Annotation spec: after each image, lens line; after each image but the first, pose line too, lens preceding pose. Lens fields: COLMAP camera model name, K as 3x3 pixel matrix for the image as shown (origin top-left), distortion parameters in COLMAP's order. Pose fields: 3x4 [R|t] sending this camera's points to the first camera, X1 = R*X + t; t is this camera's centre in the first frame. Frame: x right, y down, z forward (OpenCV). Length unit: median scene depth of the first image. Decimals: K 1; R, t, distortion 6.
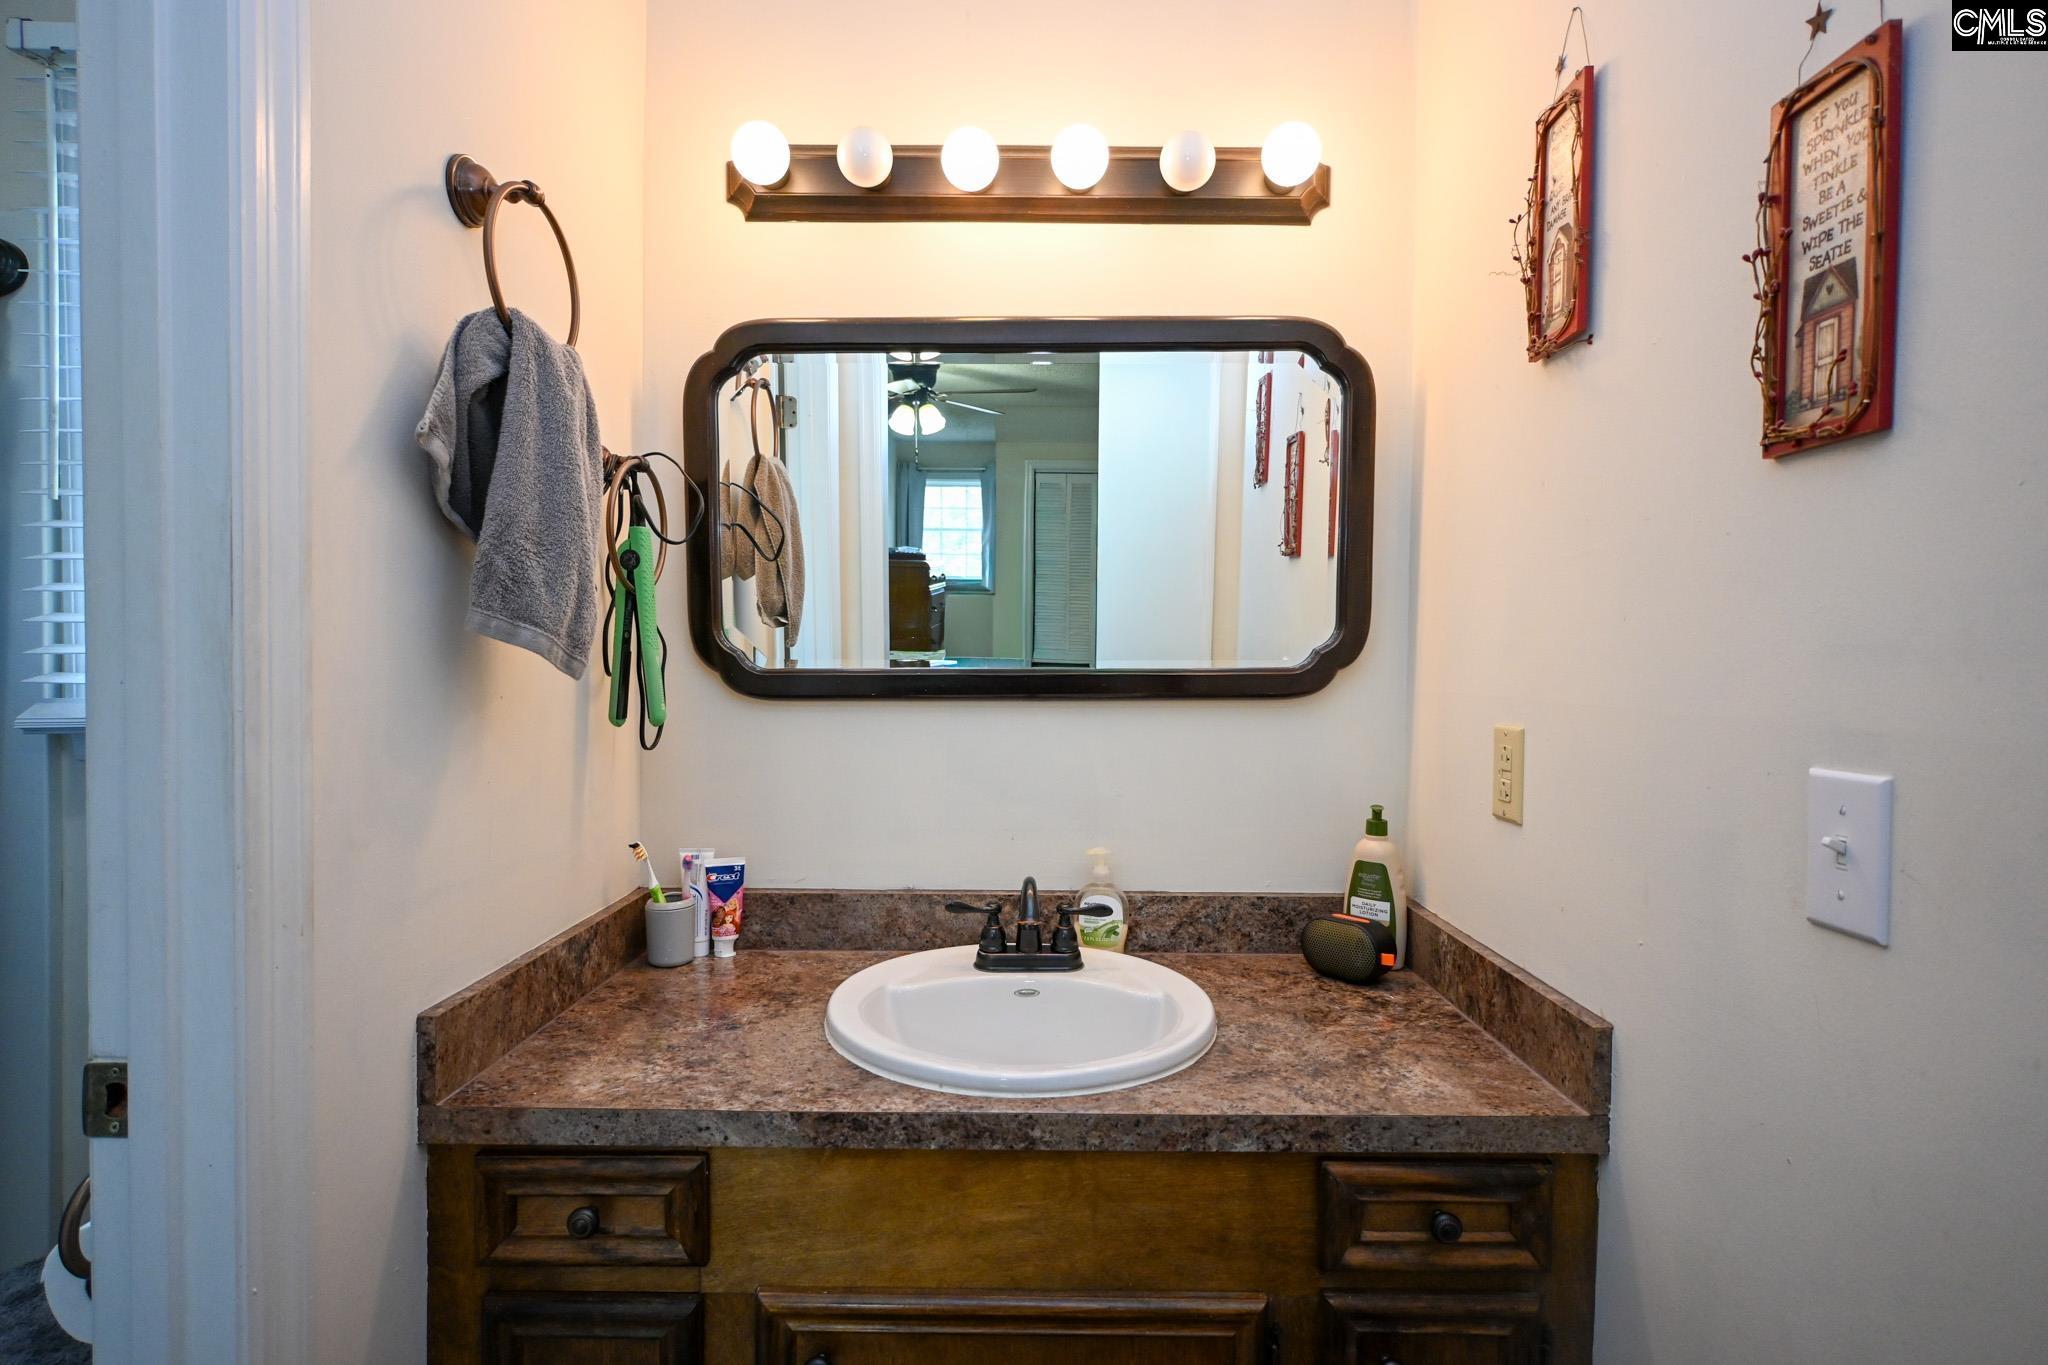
lens RADIAL K [[1026.6, 0, 1022.8], [0, 1026.6, 684.2], [0, 0, 1]] dist [-0.008168, 0.003925]
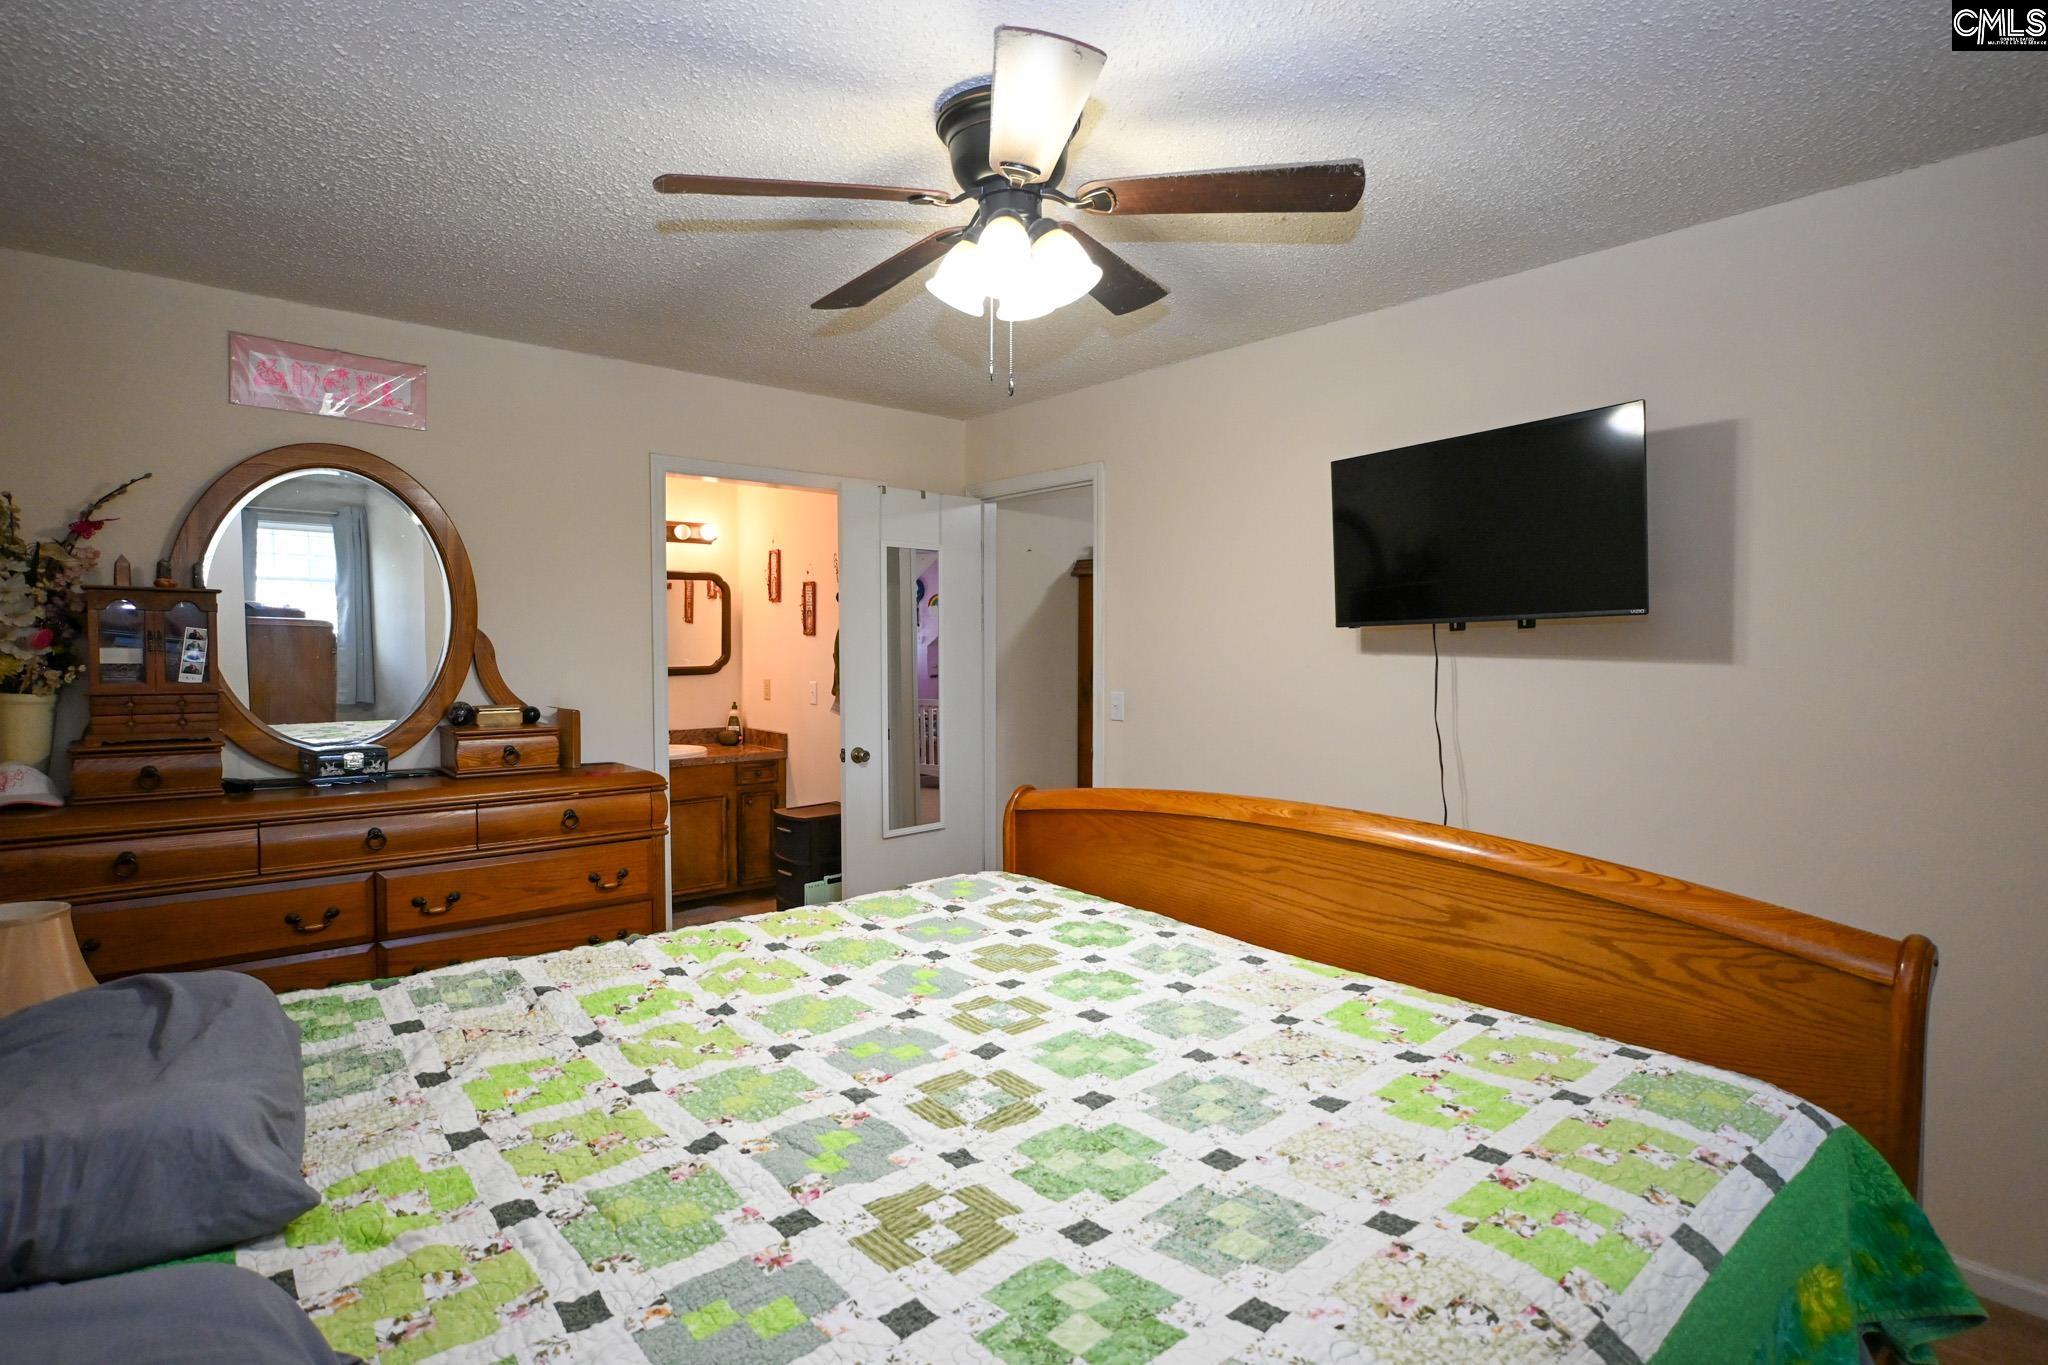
lens RADIAL K [[1026.6, 0, 1062.4], [0, 1026.6, 678.1], [0, 0, 1]] dist [-0.008168, 0.003925]
pose [[0.738973, -0.034848, 0.672833, -1.483965], [0.022293, 0.999379, 0.027277, -0.051477], [-0.673366, -0.005158, 0.739291, -2.978656]]
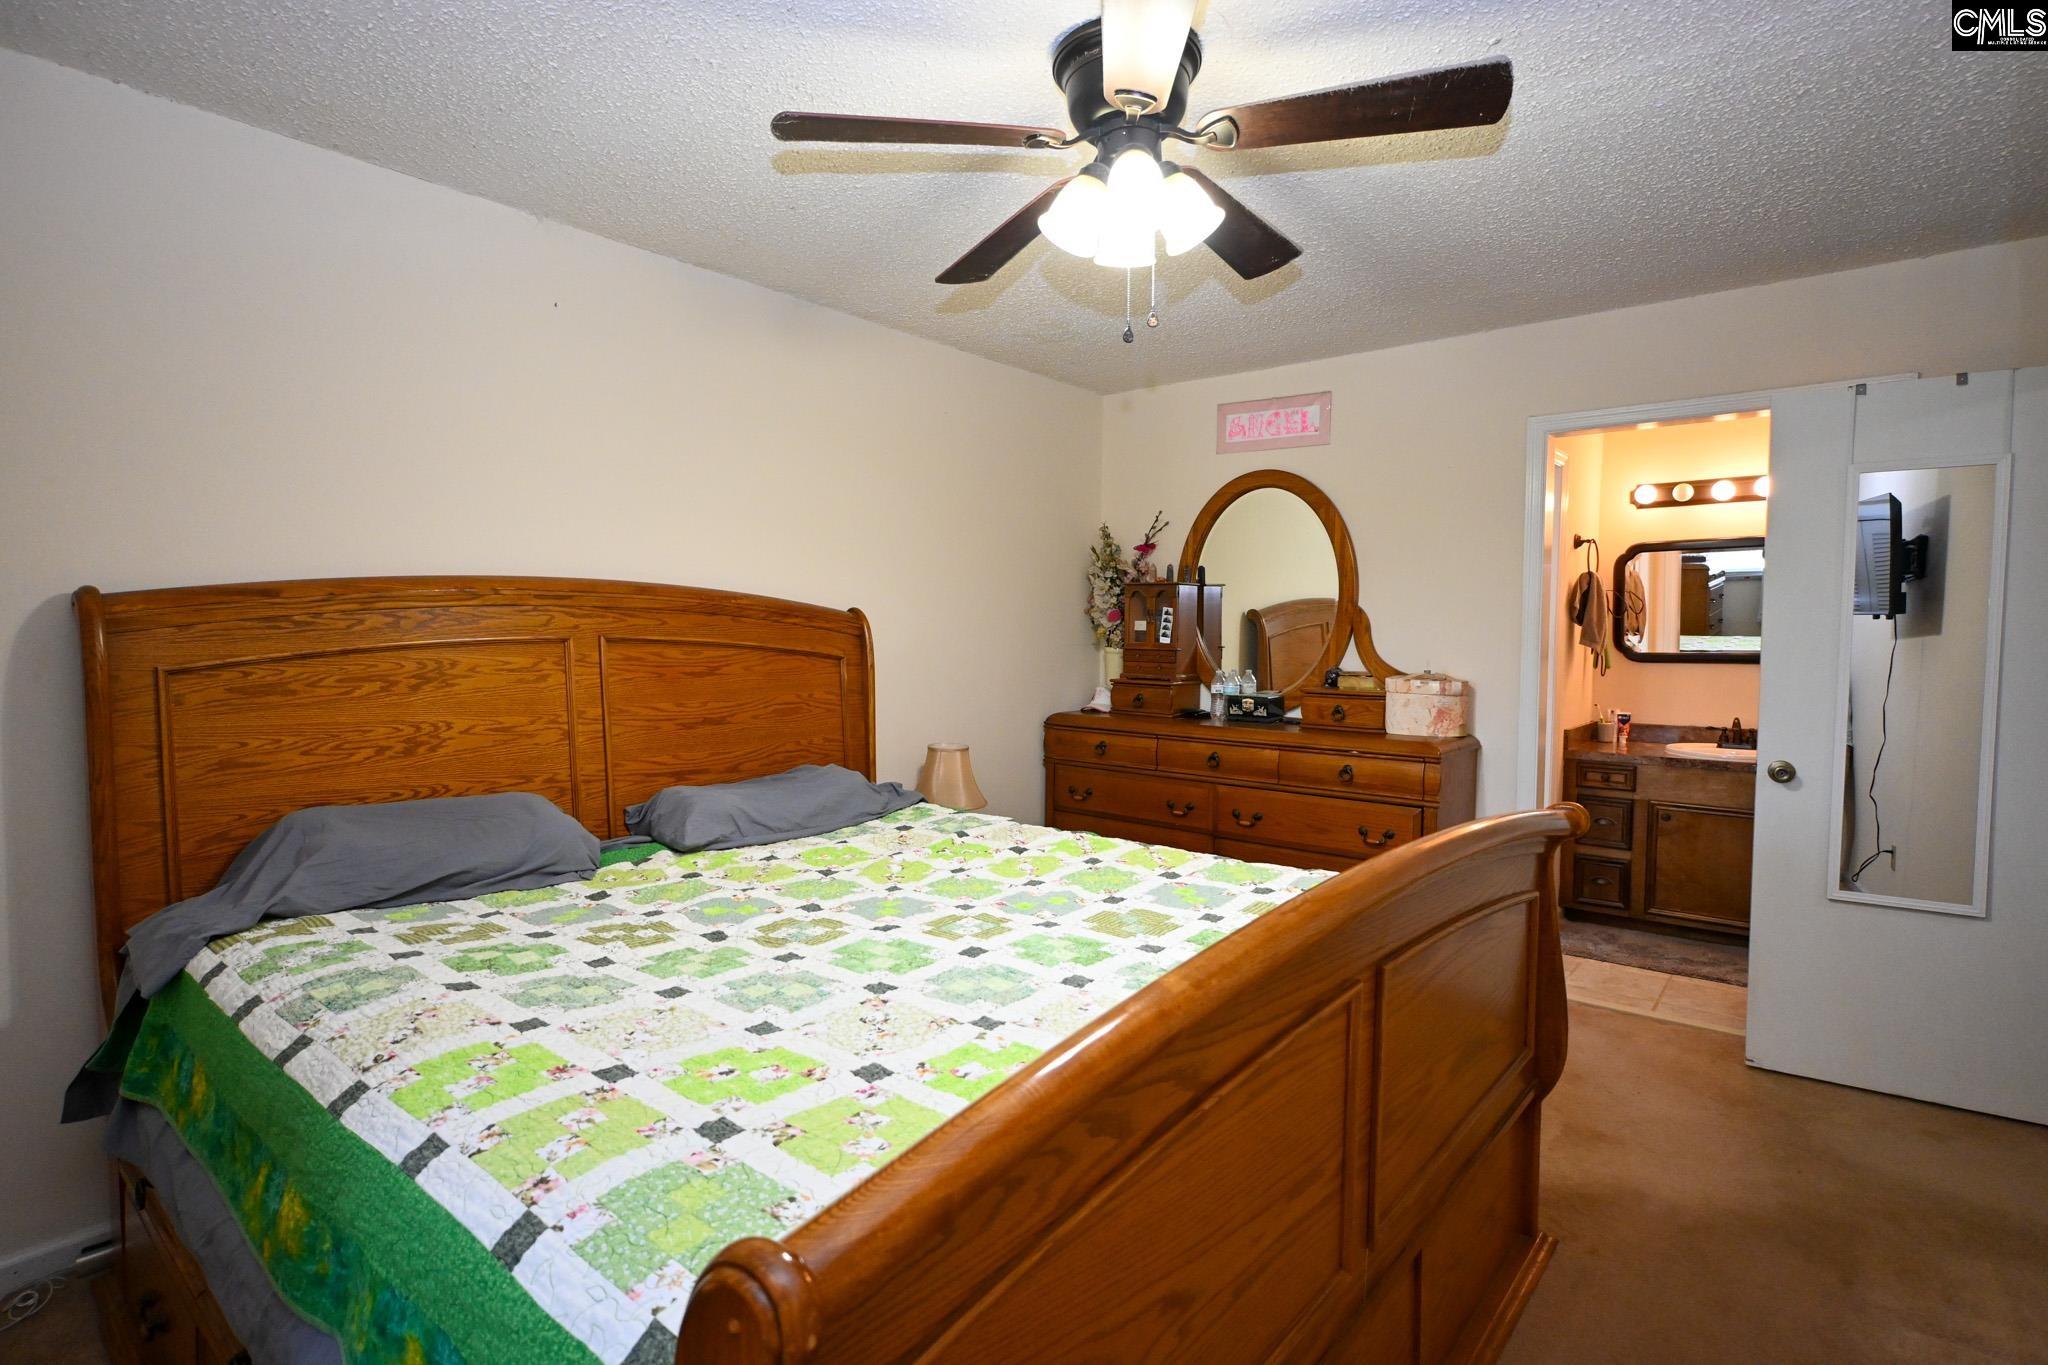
lens RADIAL K [[1026.6, 0, 1017.7], [0, 1026.6, 690.5], [0, 0, 1]] dist [-0.008168, 0.003925]
pose [[0.774356, 0.030122, -0.632033, 0.299243], [-0.011788, 0.999380, 0.033186, 0.022320], [0.632641, -0.018247, 0.774230, -3.051164]]
